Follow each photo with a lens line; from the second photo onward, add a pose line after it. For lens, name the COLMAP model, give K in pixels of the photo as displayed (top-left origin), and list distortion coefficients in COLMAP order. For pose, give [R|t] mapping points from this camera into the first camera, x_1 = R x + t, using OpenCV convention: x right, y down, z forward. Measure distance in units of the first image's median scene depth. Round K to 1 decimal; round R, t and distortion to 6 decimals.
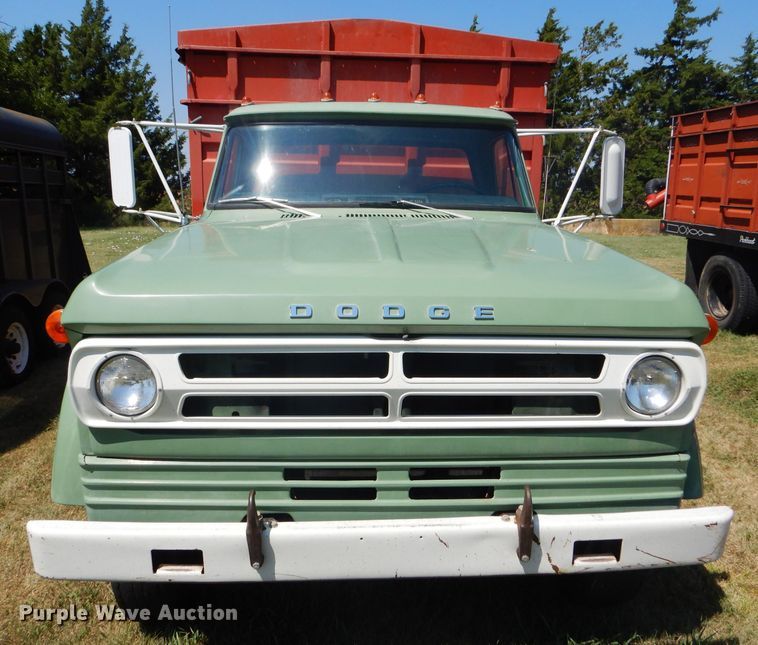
lens RADIAL K [[676.8, 0, 378.6], [0, 676.8, 346.1], [0, 0, 1]] dist [-0.003745, 0.001002]
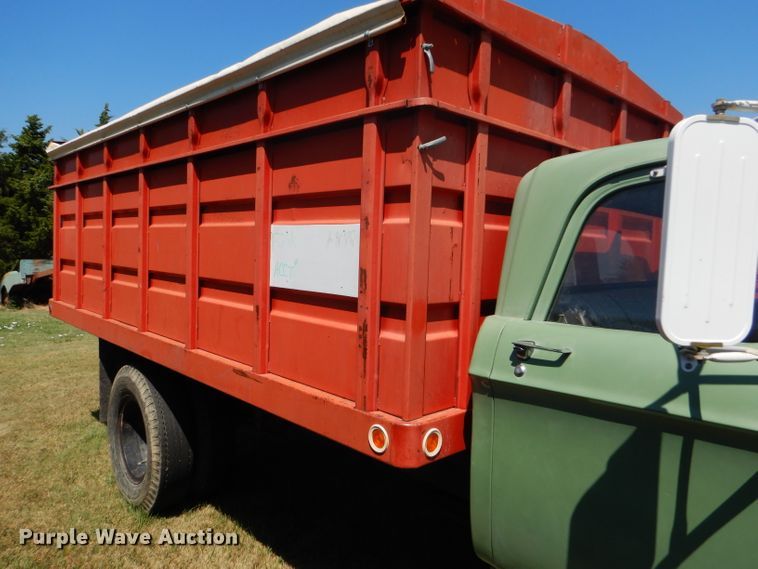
lens RADIAL K [[549.2, 0, 379.0], [0, 549.2, 284.5], [0, 0, 1]] dist [0.006255, -0.005713]
pose [[0.763836, -0.039671, 0.644190, -0.571028], [0.154602, 0.980297, -0.122947, -0.191385], [-0.626620, 0.193505, 0.754919, 0.750292]]
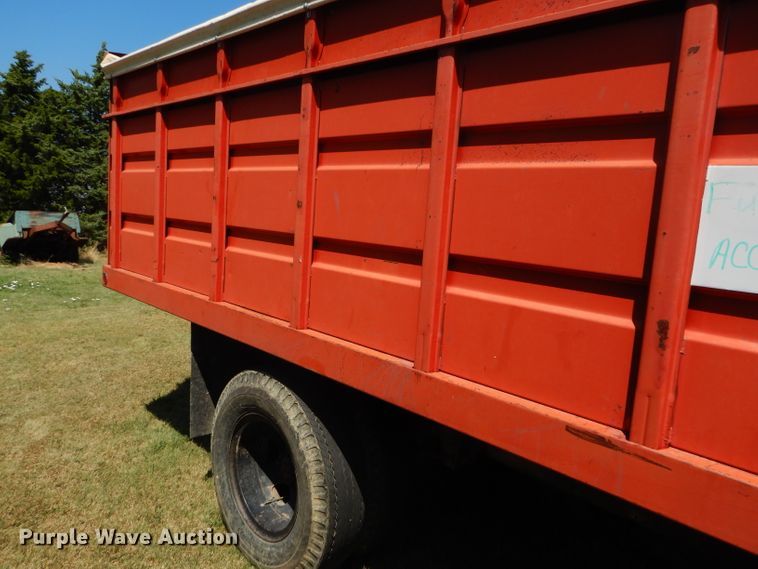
lens RADIAL K [[546.1, 0, 379.0], [0, 546.1, 284.5], [0, 0, 1]] dist [0.009441, -0.000901]
pose [[0.745944, -0.056785, 0.663583, -0.610699], [0.123930, 0.990792, -0.054526, -0.278967], [-0.654376, 0.122911, 0.746113, 1.129567]]
